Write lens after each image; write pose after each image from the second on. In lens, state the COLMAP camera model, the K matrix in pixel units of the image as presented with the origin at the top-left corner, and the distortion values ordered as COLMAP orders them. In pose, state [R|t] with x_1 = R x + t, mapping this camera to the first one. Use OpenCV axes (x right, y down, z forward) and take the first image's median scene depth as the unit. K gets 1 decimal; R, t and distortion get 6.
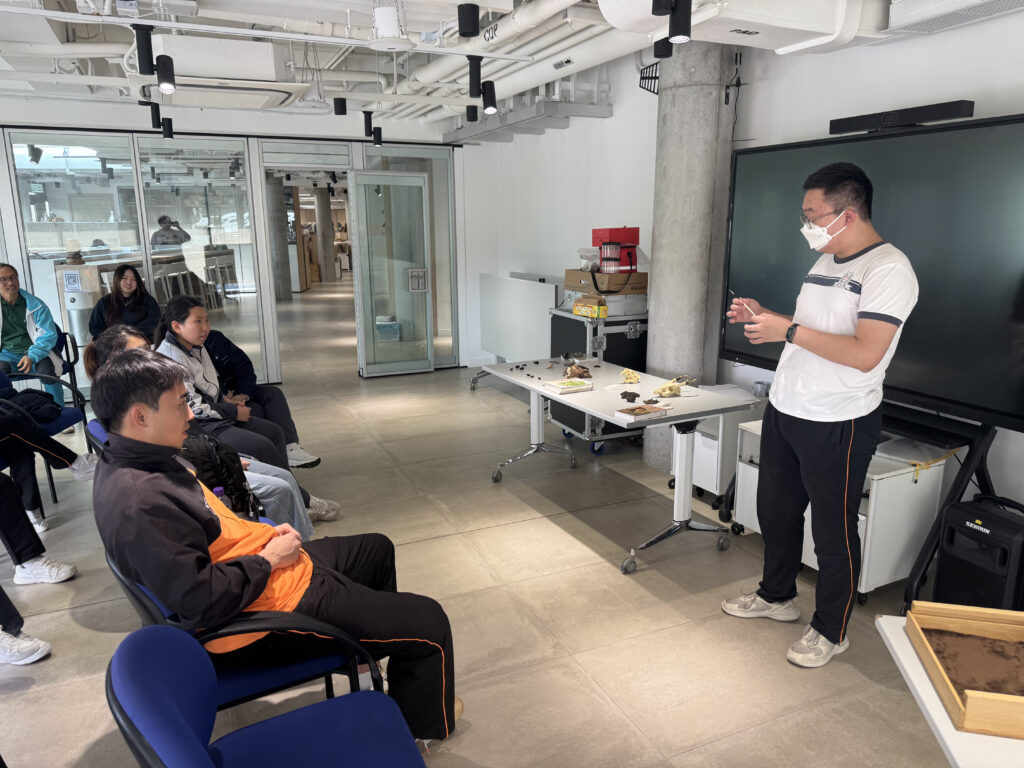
lens RADIAL K [[710.9, 0, 512.0], [0, 710.9, 384.0], [0, 0, 1]] dist [0.001222, -0.072373]
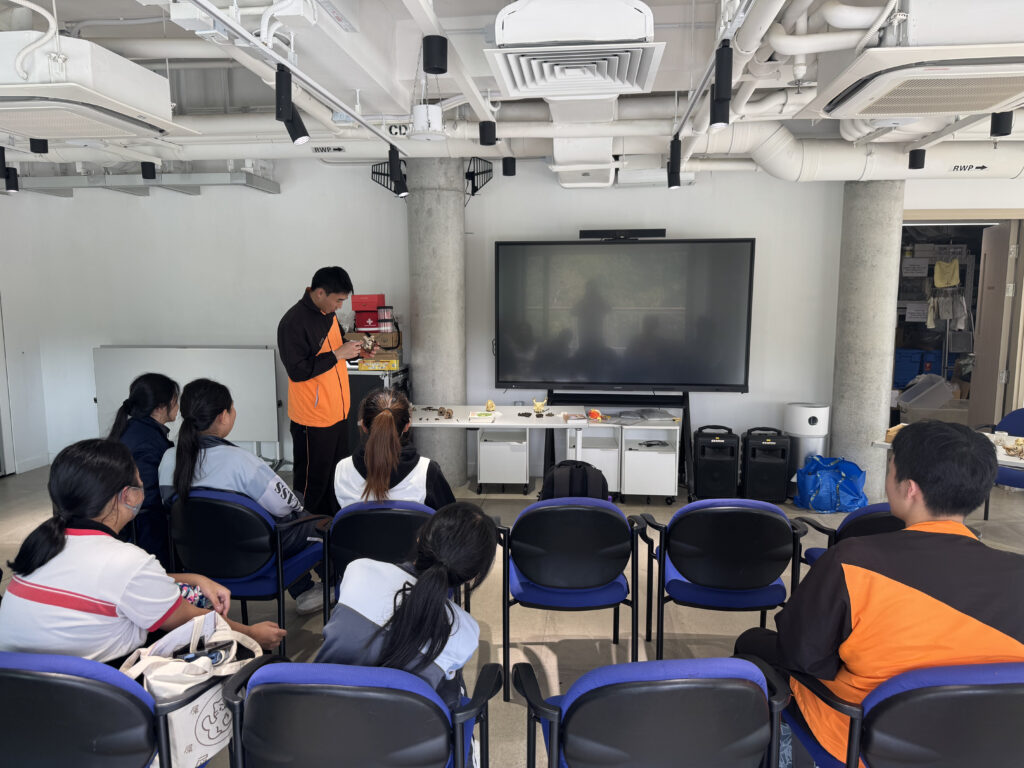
lens RADIAL K [[710.9, 0, 512.0], [0, 710.9, 384.0], [0, 0, 1]] dist [0.001222, -0.072373]
pose [[0.485449, -0.107549, 0.867625, -0.753730], [0.189283, 0.981796, 0.015795, -0.050790], [-0.853529, 0.156559, 0.496969, 0.243825]]
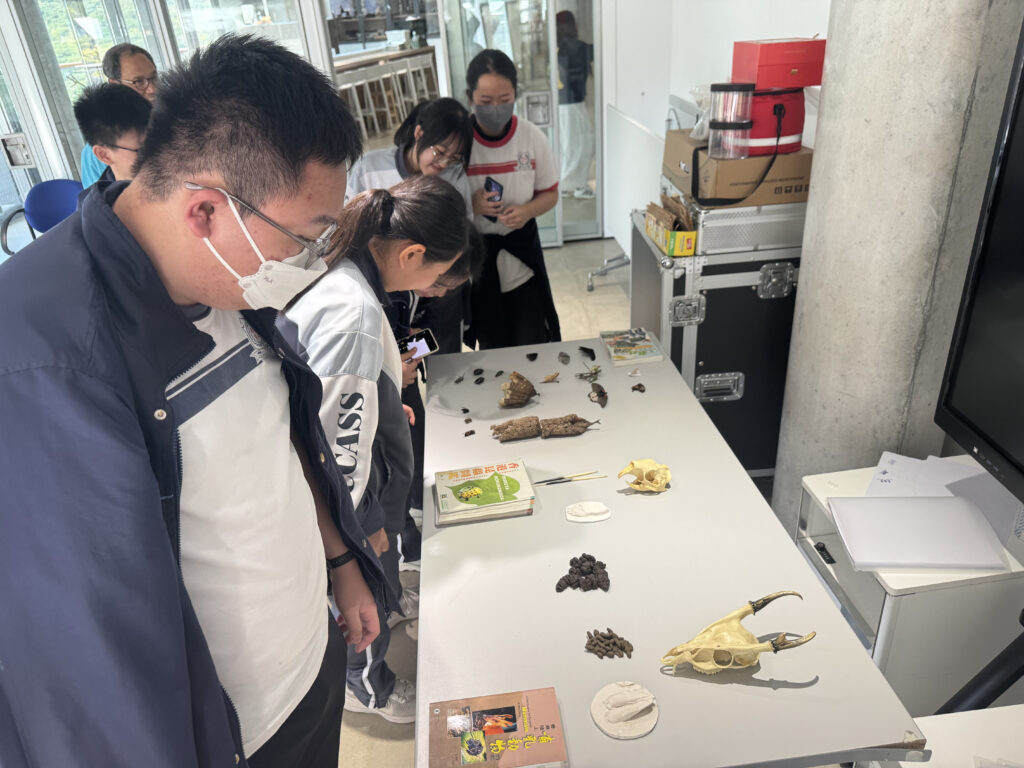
lens RADIAL K [[710.9, 0, 512.0], [0, 710.9, 384.0], [0, 0, 1]] dist [0.001222, -0.072373]
pose [[0.921555, 0.123484, -0.368087, 0.197340], [-0.012333, 0.956905, 0.290139, -0.147807], [0.388052, -0.262840, 0.883363, 0.522881]]
